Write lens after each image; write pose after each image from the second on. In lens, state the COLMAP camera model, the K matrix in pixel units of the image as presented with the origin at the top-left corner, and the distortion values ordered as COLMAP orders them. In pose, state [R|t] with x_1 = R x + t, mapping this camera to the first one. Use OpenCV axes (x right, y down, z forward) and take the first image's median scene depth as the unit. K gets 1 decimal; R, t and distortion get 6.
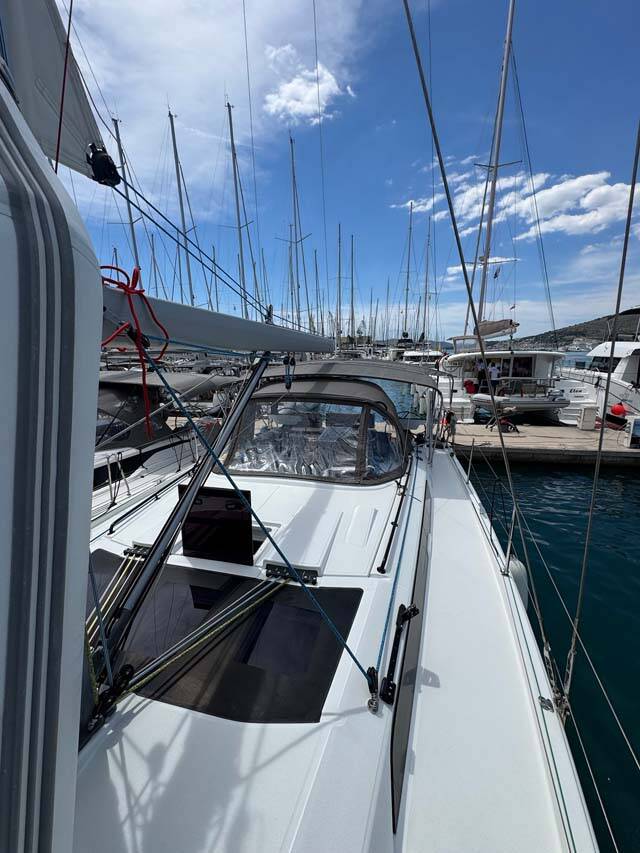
lens RADIAL K [[349.6, 0, 320.0], [0, 349.6, 426.5], [0, 0, 1]] dist [0.000574, 0.000019]
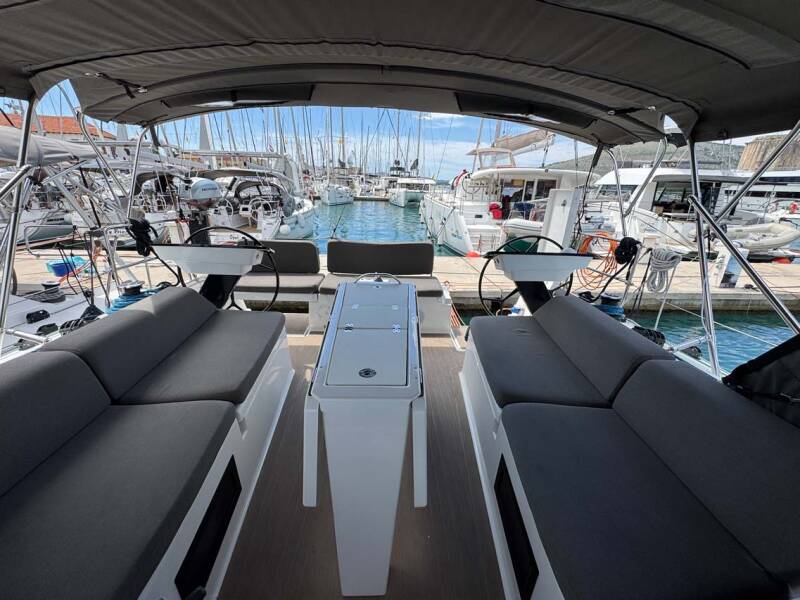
lens RADIAL K [[327.9, 0, 400.0], [0, 327.9, 300.0], [0, 0, 1]] dist [0.000574, 0.000019]
pose [[0.967294, -0.048949, 0.248890, -0.003717], [0.014537, 0.990289, 0.138264, -0.013376], [-0.253241, -0.130124, 0.958612, 0.253060]]
